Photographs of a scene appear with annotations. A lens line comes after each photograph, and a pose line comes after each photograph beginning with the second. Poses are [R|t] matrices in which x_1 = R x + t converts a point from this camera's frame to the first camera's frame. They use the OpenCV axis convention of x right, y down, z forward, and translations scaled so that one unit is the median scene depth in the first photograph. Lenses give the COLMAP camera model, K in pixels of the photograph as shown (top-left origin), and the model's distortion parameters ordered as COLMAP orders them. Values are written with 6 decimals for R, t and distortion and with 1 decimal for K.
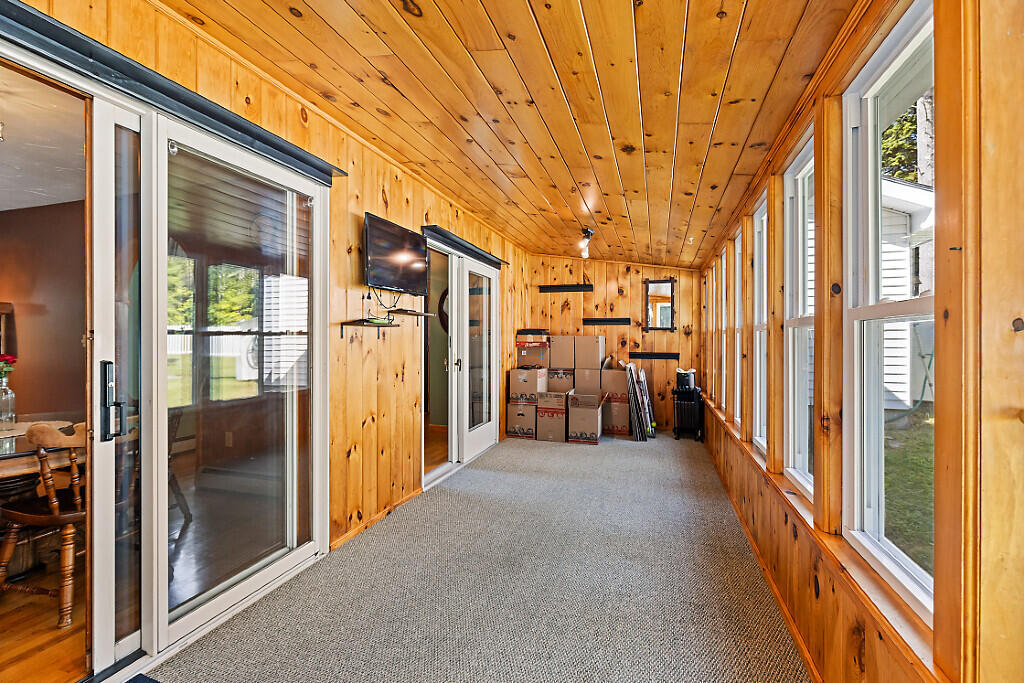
lens RADIAL K [[464.4, 0, 508.6], [0, 464.4, 340.1], [0, 0, 1]] dist [-0.003816, -0.000276]
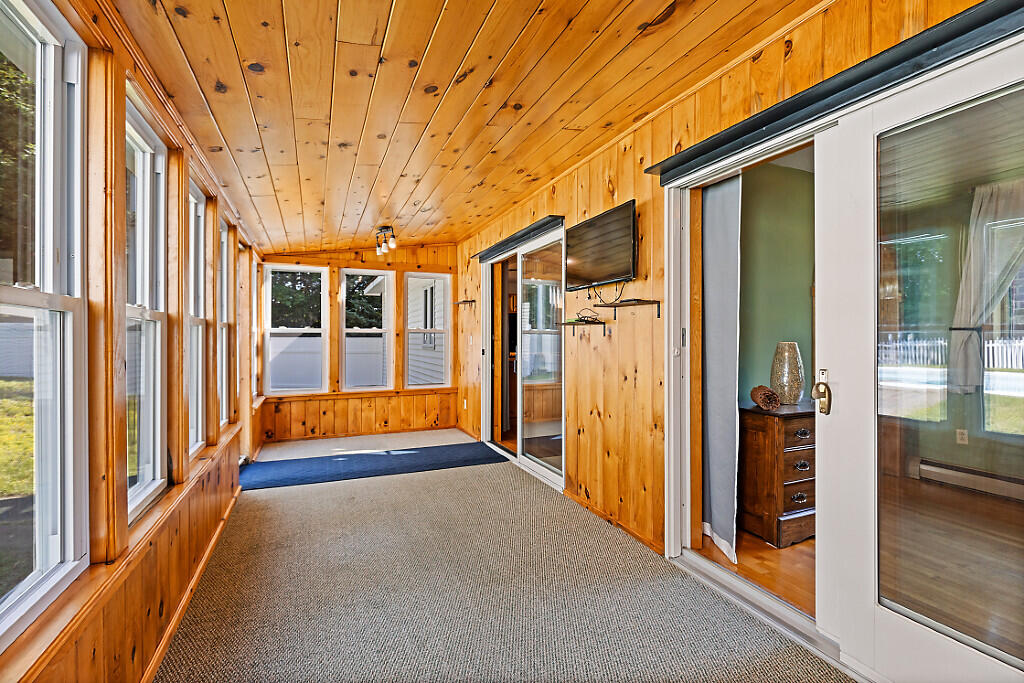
lens RADIAL K [[464.4, 0, 507.8], [0, 464.4, 339.1], [0, 0, 1]] dist [-0.003816, -0.000276]
pose [[-0.763297, -0.001653, -0.646045, 0.536286], [-0.002664, 0.999996, 0.000589, 0.004087], [0.646042, 0.002170, -0.763299, 1.681259]]
